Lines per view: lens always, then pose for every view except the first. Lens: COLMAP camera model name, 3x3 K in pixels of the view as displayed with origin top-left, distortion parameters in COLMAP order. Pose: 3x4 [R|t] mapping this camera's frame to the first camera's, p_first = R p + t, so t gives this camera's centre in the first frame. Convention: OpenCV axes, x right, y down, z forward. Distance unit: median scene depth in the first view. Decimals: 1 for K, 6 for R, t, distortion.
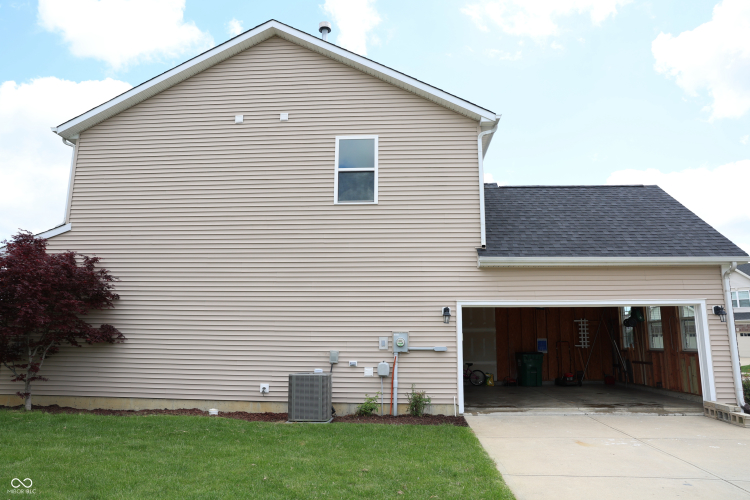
lens RADIAL K [[518.4, 0, 370.7], [0, 518.4, 249.4], [0, 0, 1]] dist [-0.100539, 0.074442]
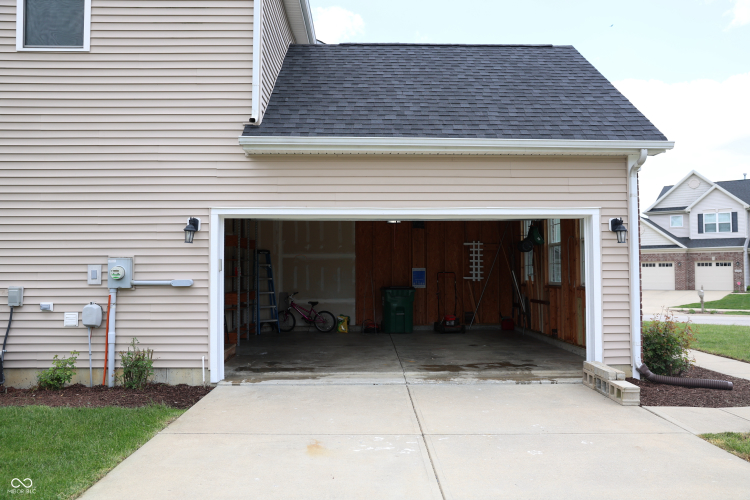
lens RADIAL K [[601.9, 0, 375.9], [0, 601.9, 249.9], [0, 0, 1]] dist [-0.056816, 0.032779]
pose [[0.996228, -0.003431, 0.086703, 0.304865], [-0.008594, 0.990403, 0.137943, 0.048123], [-0.086344, -0.138168, 0.986638, 0.254210]]
